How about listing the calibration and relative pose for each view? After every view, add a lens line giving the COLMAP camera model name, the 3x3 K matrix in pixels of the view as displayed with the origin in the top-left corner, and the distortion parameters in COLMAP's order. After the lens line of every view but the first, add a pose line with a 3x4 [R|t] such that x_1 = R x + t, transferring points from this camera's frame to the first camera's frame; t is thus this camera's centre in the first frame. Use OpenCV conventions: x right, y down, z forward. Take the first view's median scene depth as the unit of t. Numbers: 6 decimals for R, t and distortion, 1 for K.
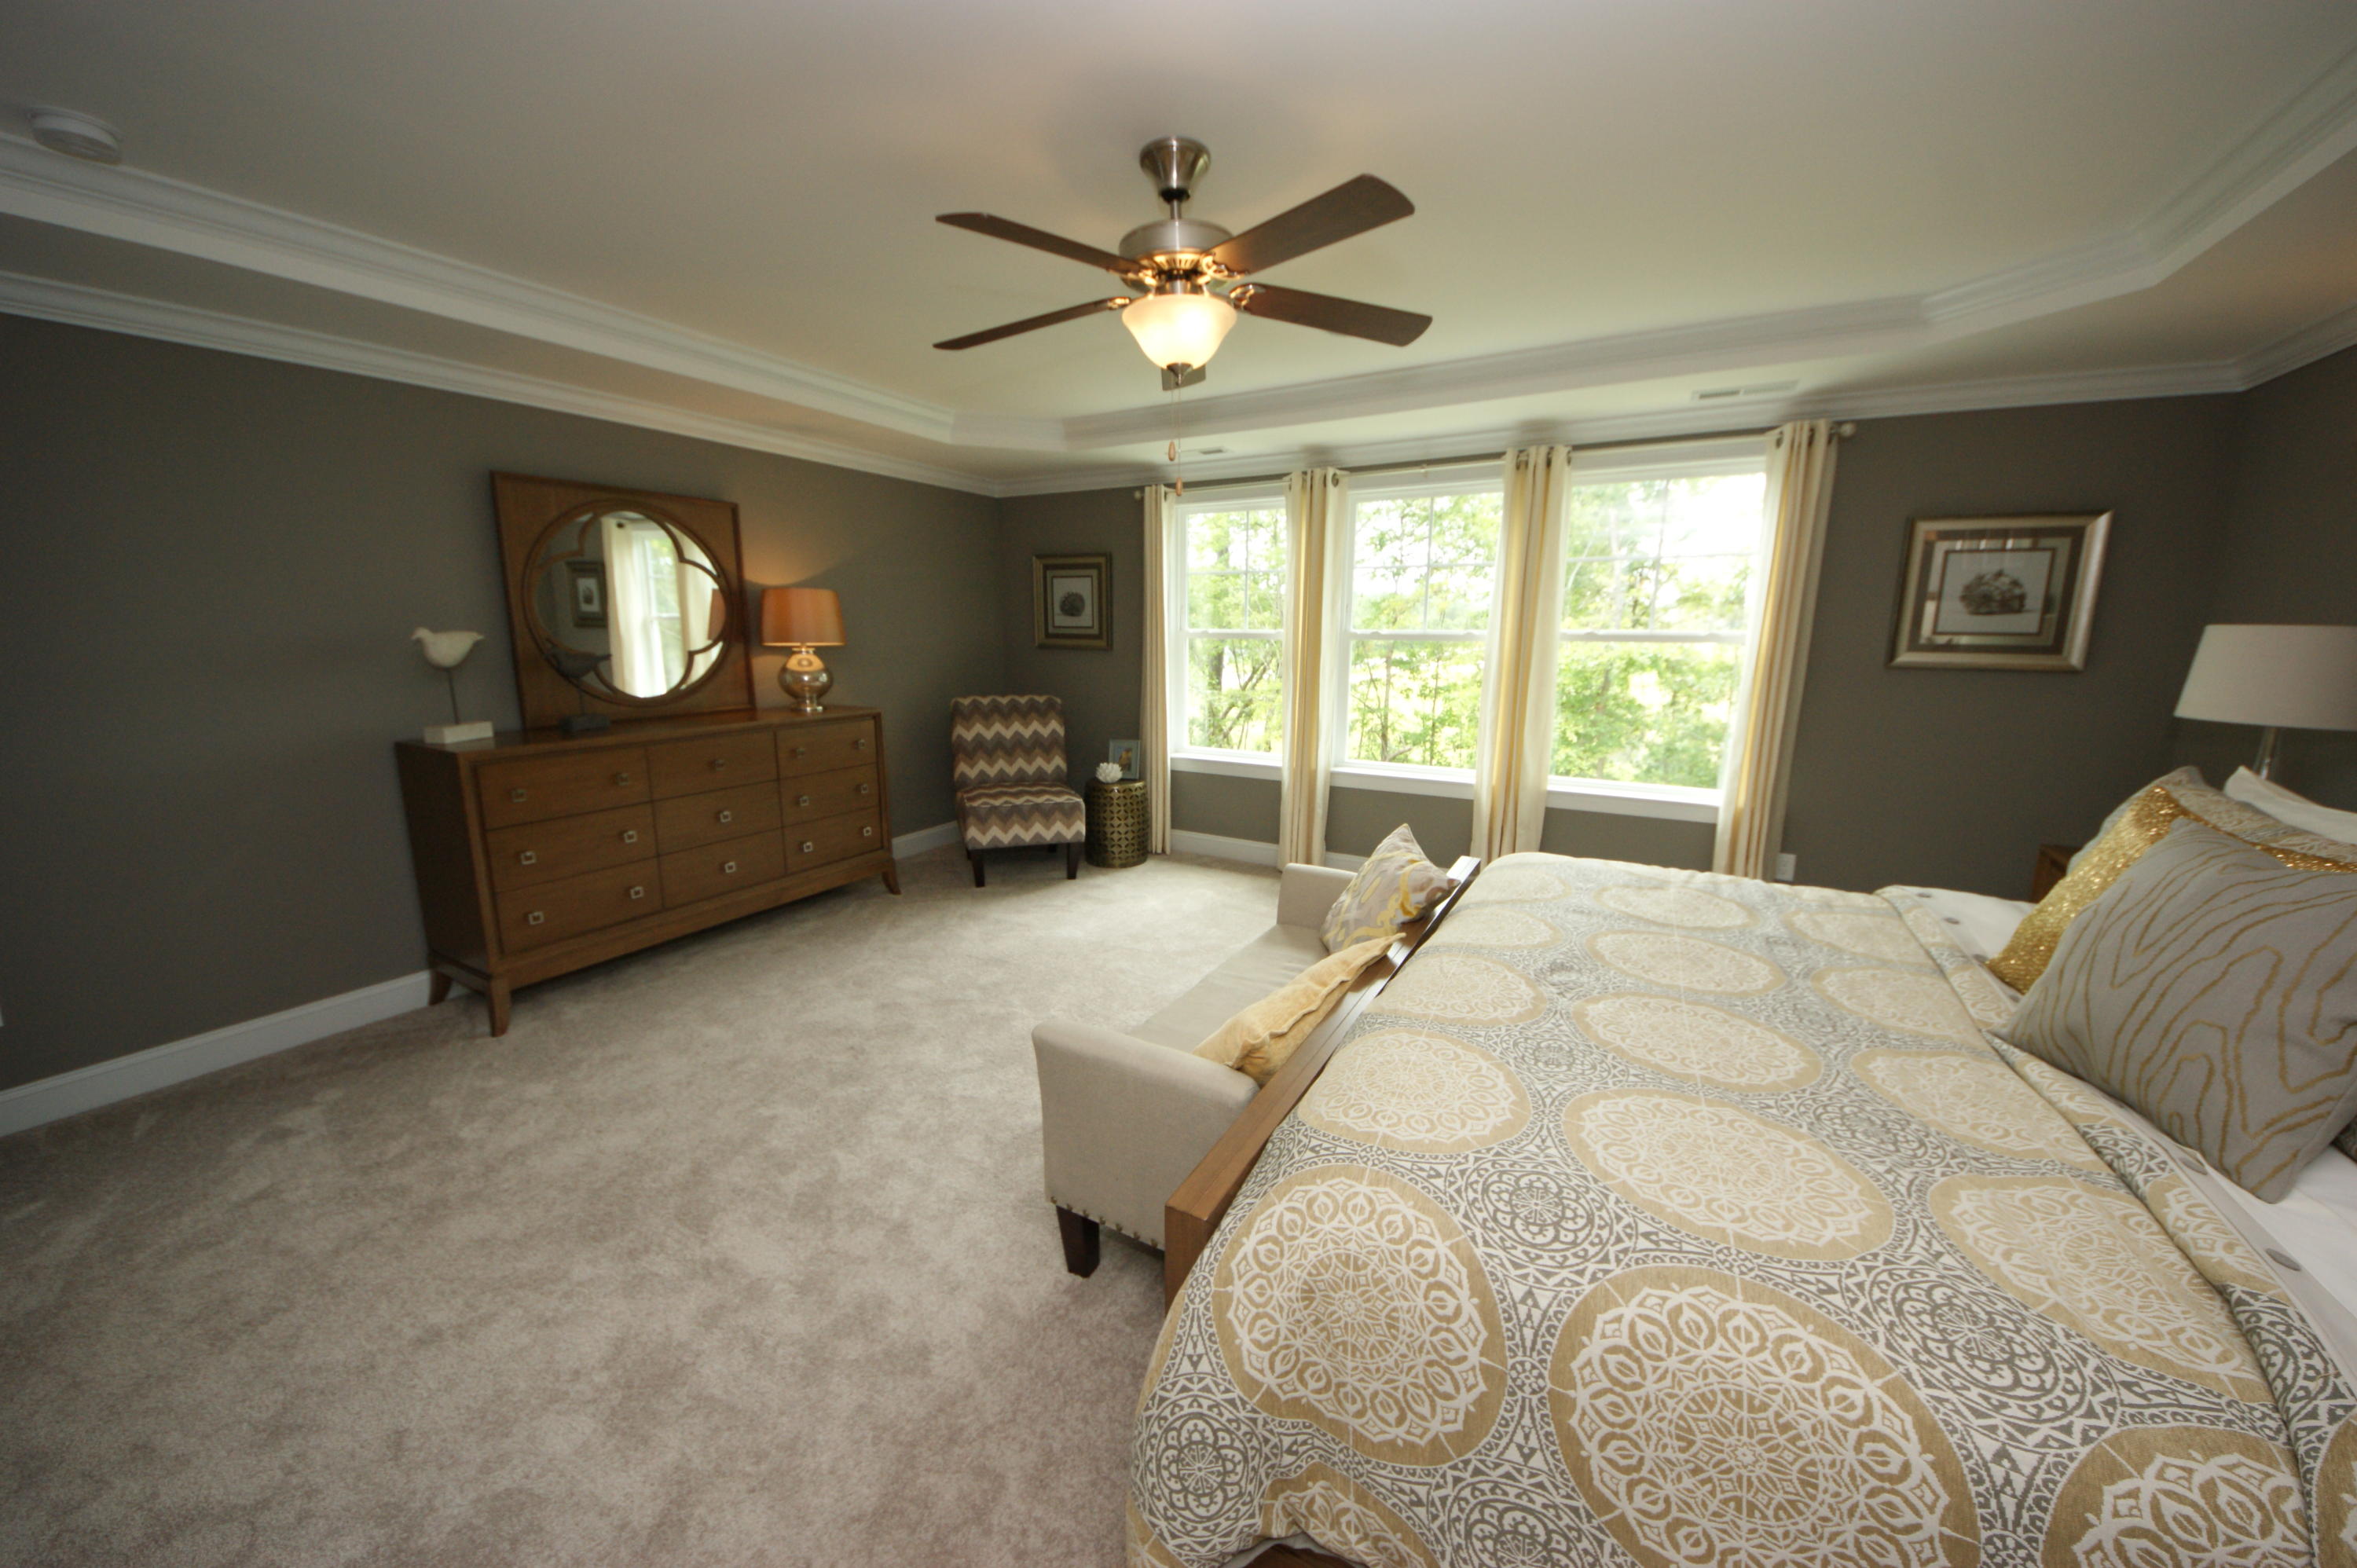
lens RADIAL K [[848.7, 0, 1186.5], [0, 848.7, 775.7], [0, 0, 1]] dist [0.060632, -0.027465]
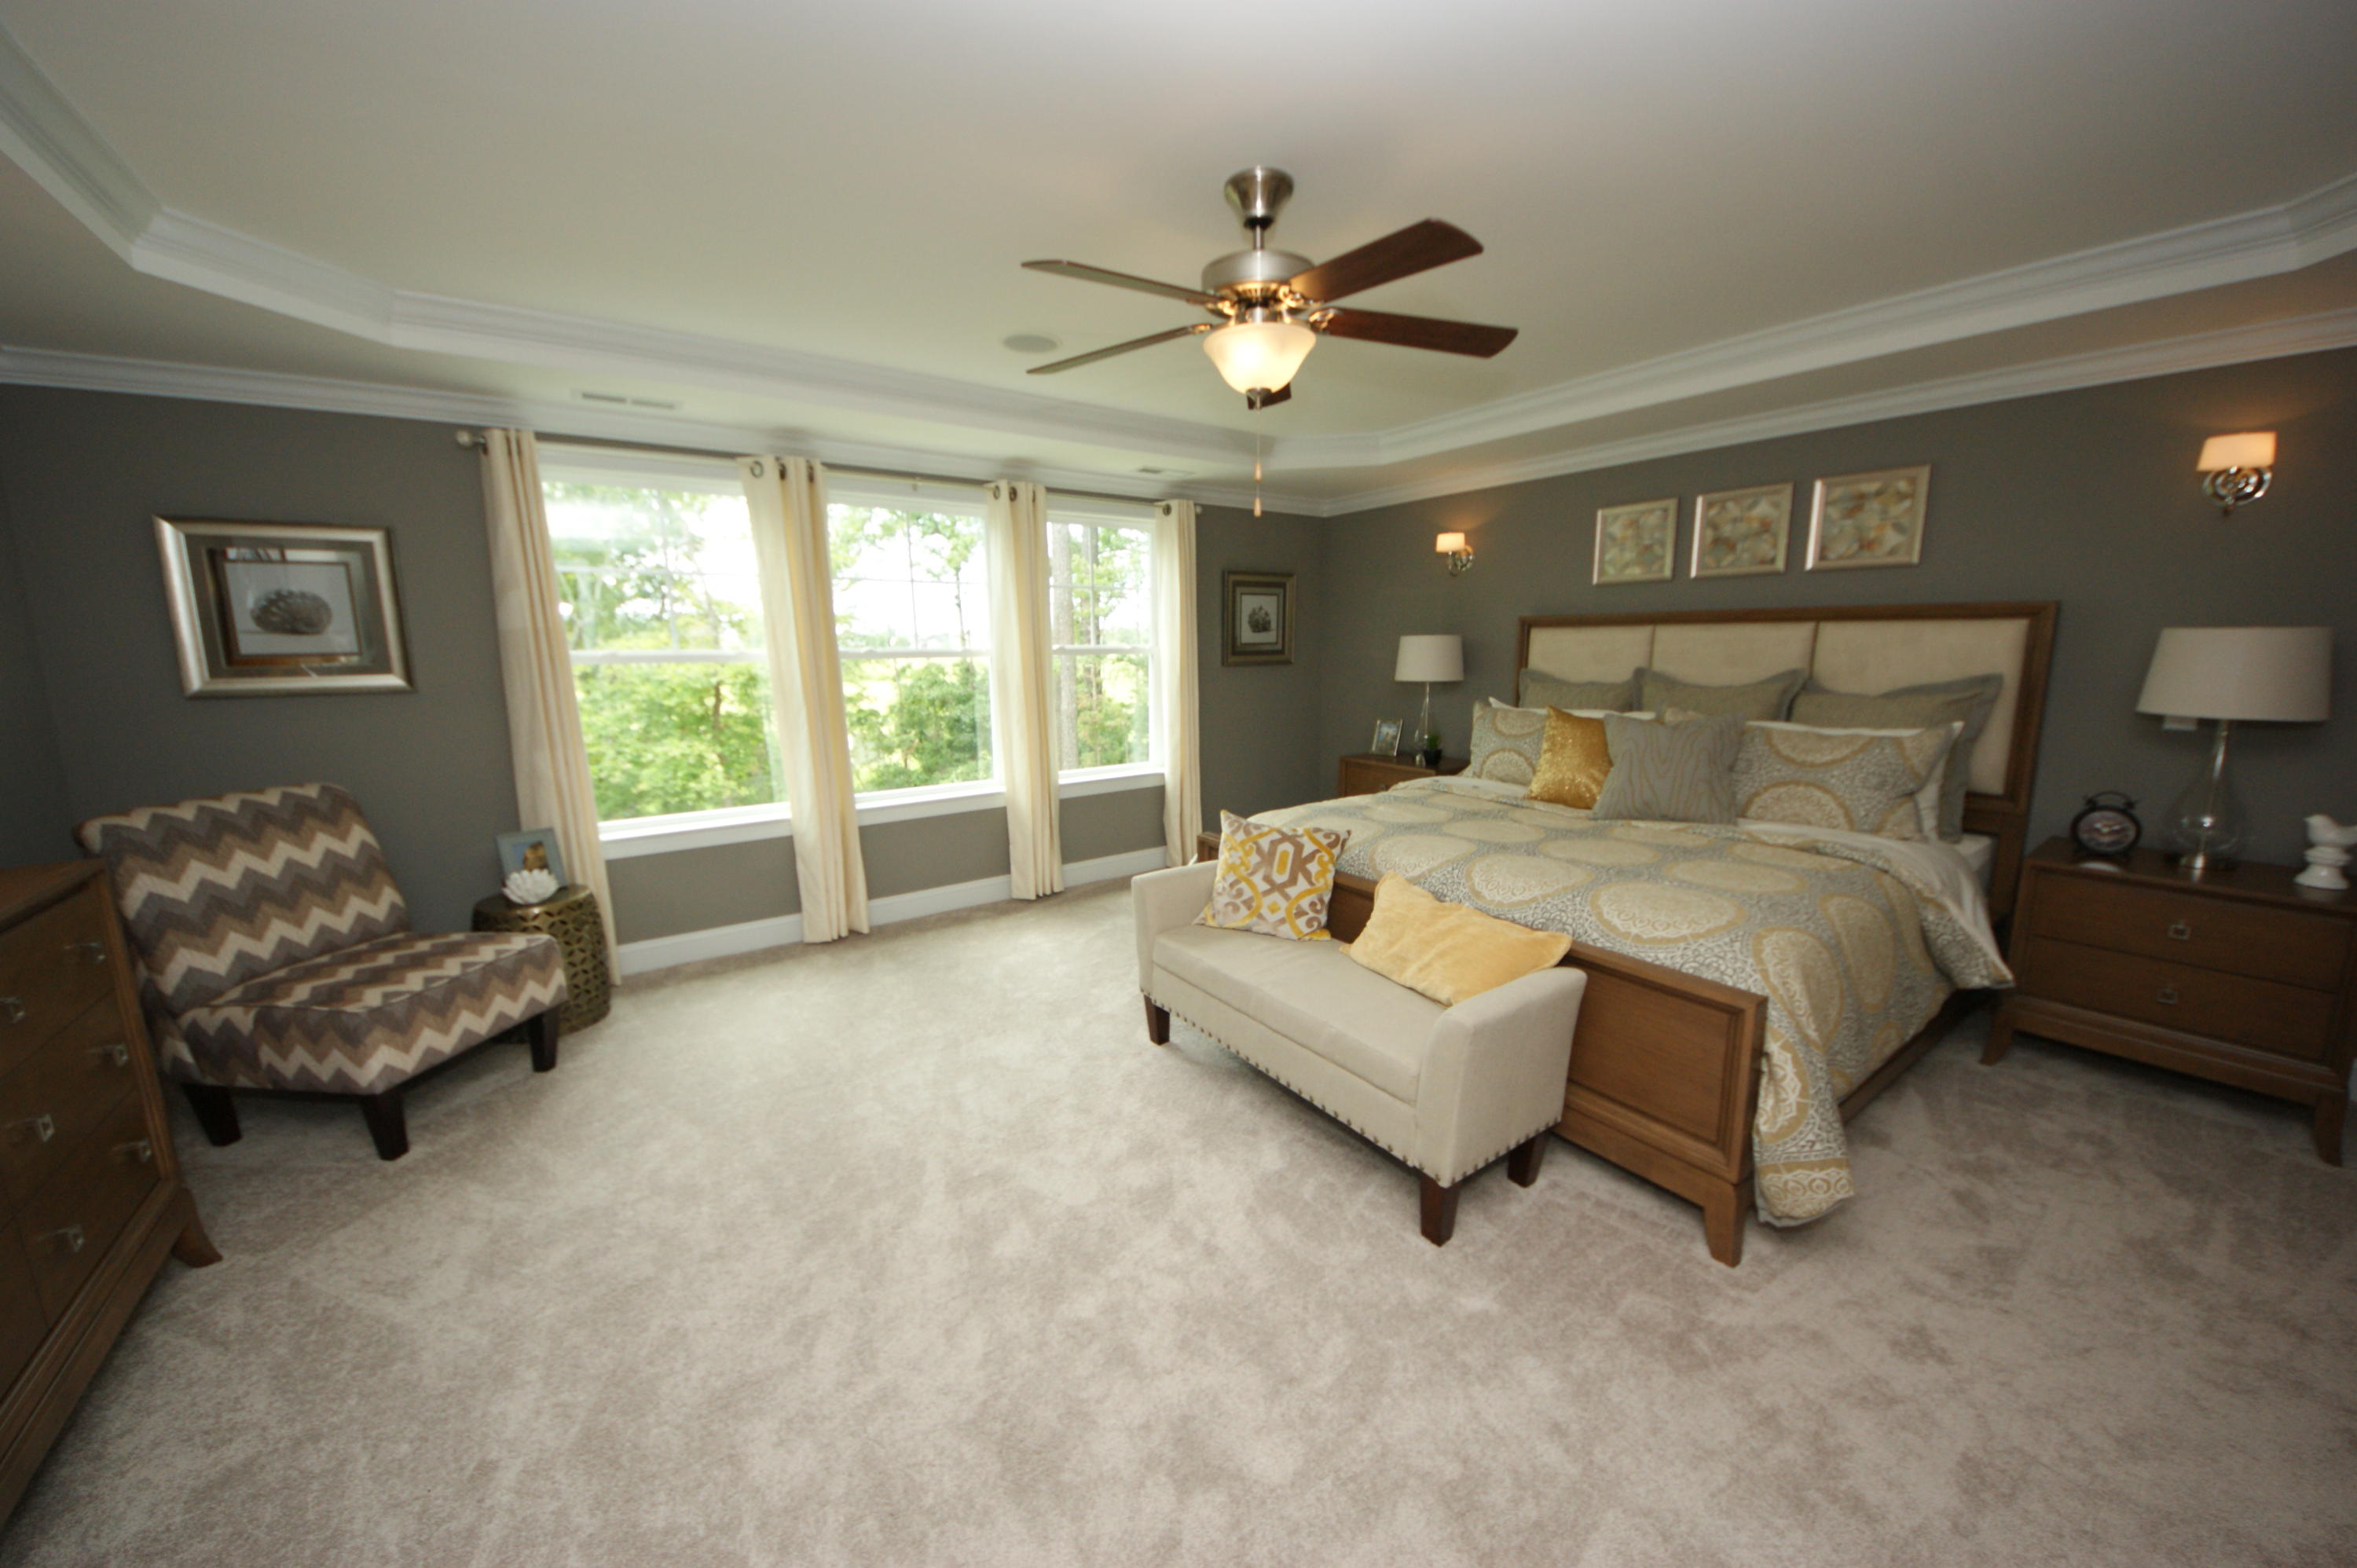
lens RADIAL K [[848.7, 0, 1186.5], [0, 848.7, 775.7], [0, 0, 1]] dist [0.060632, -0.027465]
pose [[0.430754, -0.156403, 0.888814, -0.470093], [0.170367, 0.981253, 0.090103, -0.062890], [-0.886243, 0.112612, 0.449324, 0.308489]]
